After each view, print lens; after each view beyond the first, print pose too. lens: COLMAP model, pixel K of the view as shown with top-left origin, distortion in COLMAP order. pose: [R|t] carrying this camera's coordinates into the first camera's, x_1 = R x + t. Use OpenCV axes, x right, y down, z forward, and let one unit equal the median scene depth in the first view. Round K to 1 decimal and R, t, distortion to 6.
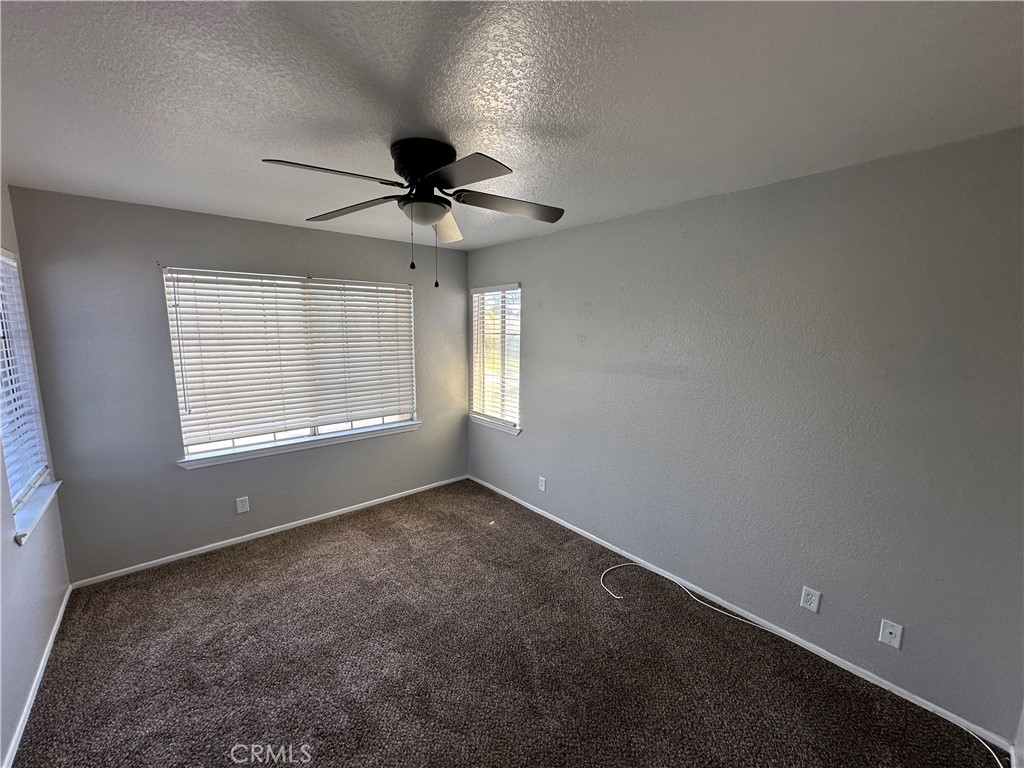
lens RADIAL K [[412.4, 0, 511.9], [0, 412.4, 389.2], [0, 0, 1]] dist [-0.006713, 0.001187]
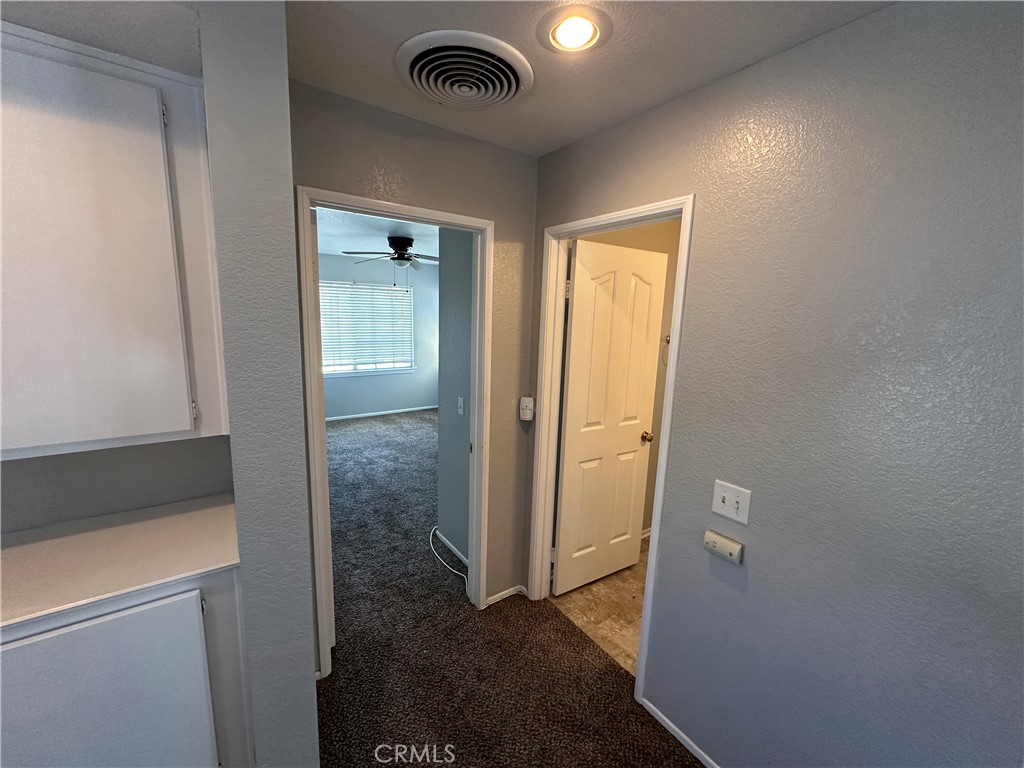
lens RADIAL K [[412.4, 0, 504.2], [0, 412.4, 377.9], [0, 0, 1]] dist [-0.006713, 0.001187]
pose [[0.994962, 0.023045, -0.097566, 0.460751], [-0.022961, 0.999734, 0.001978, 0.168831], [0.097585, 0.000272, 0.995227, -0.976278]]
